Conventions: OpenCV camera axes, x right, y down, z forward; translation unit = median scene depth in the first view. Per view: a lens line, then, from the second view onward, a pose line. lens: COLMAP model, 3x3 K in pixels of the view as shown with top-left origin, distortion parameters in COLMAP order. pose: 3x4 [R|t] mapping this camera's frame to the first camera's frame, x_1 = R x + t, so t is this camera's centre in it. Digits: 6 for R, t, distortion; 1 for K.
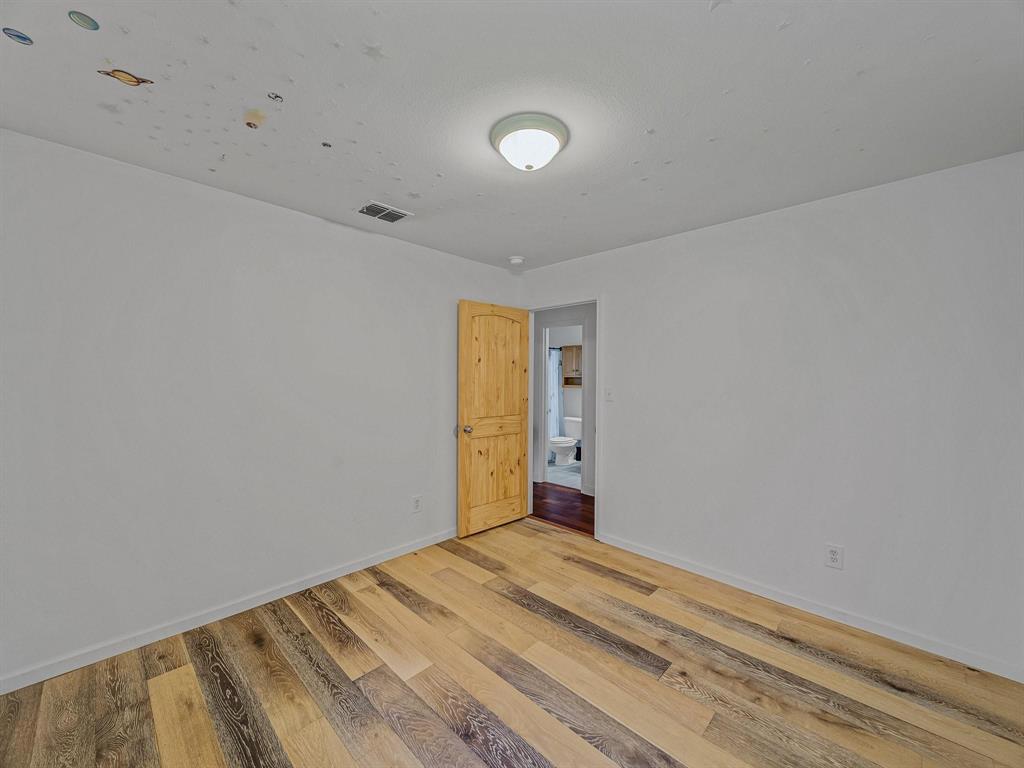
lens RADIAL K [[404.6, 0, 513.8], [0, 404.6, 380.8], [0, 0, 1]] dist [0.002156, -0.001434]
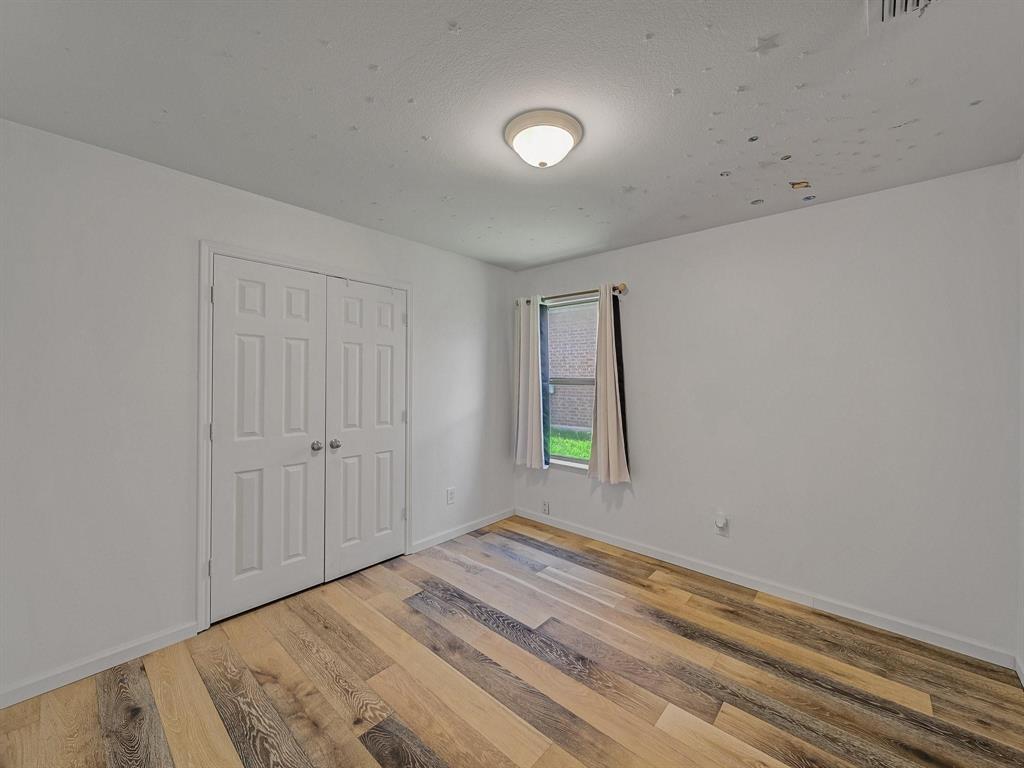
lens RADIAL K [[404.6, 0, 513.2], [0, 404.6, 378.0], [0, 0, 1]] dist [0.002156, -0.001434]
pose [[-0.999178, -0.012304, -0.038620, 0.144386], [-0.012662, 0.999879, 0.009030, -0.014516], [0.038504, 0.009512, -0.999213, 2.013565]]
